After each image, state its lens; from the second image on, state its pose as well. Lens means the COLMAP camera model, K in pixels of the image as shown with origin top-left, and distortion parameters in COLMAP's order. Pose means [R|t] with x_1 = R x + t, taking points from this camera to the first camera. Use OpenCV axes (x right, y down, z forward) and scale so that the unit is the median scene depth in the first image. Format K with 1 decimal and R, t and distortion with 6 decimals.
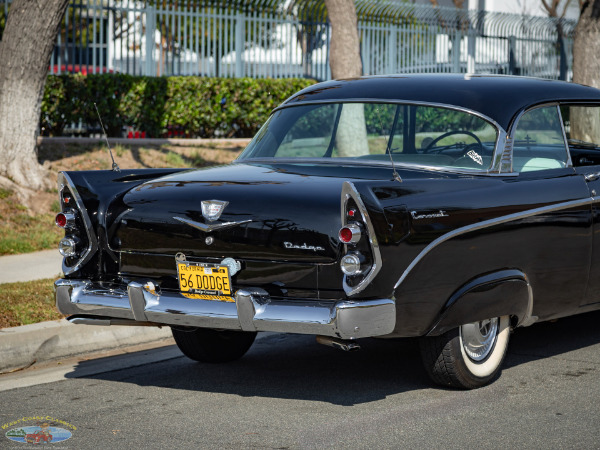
lens RADIAL K [[2041.6, 0, 300.0], [0, 2041.6, 225.0], [0, 0, 1]] dist [0.030113, 0.367374]
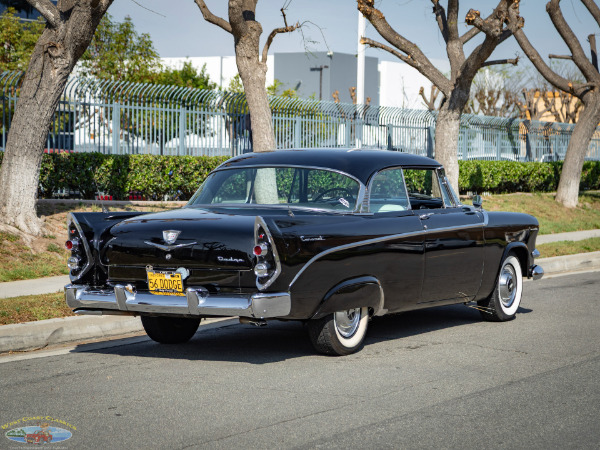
lens RADIAL K [[1737.8, 0, 297.4], [0, 1737.8, 223.8], [0, 0, 1]] dist [0.093463, 0.451916]
pose [[0.999215, -0.005788, 0.039194, 0.000569], [0.007207, 0.999320, -0.036162, 0.018195], [-0.038958, 0.036416, 0.998577, -0.176822]]
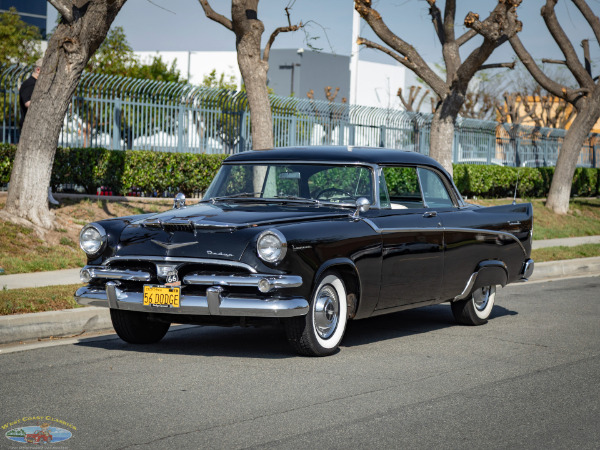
lens RADIAL K [[1851.3, 0, 300.0], [0, 1851.3, 225.0], [0, 0, 1]] dist [0.050258, 0.685845]
pose [[0.997618, 0.013543, 0.067645, -0.043624], [-0.010903, 0.999170, -0.039247, 0.027438], [-0.068121, 0.038416, 0.996937, -0.265365]]
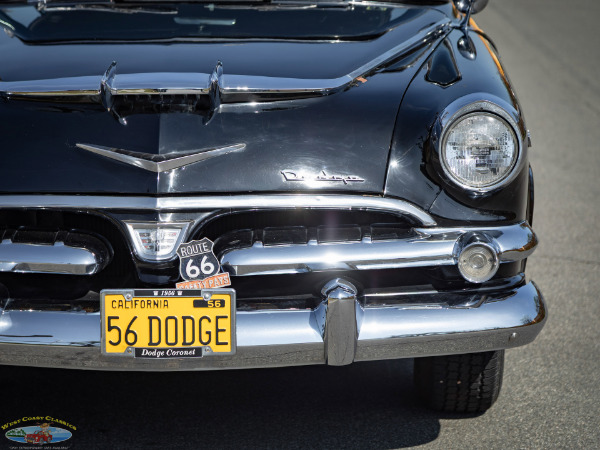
lens RADIAL K [[1945.2, 0, 230.0], [0, 1945.2, 225.2], [0, 0, 1]] dist [-0.082844, 1.215846]
pose [[0.862015, -0.097124, 0.497491, -0.175966], [0.049502, 0.992910, 0.108069, -0.015315], [-0.504460, -0.068531, 0.860711, 0.306662]]
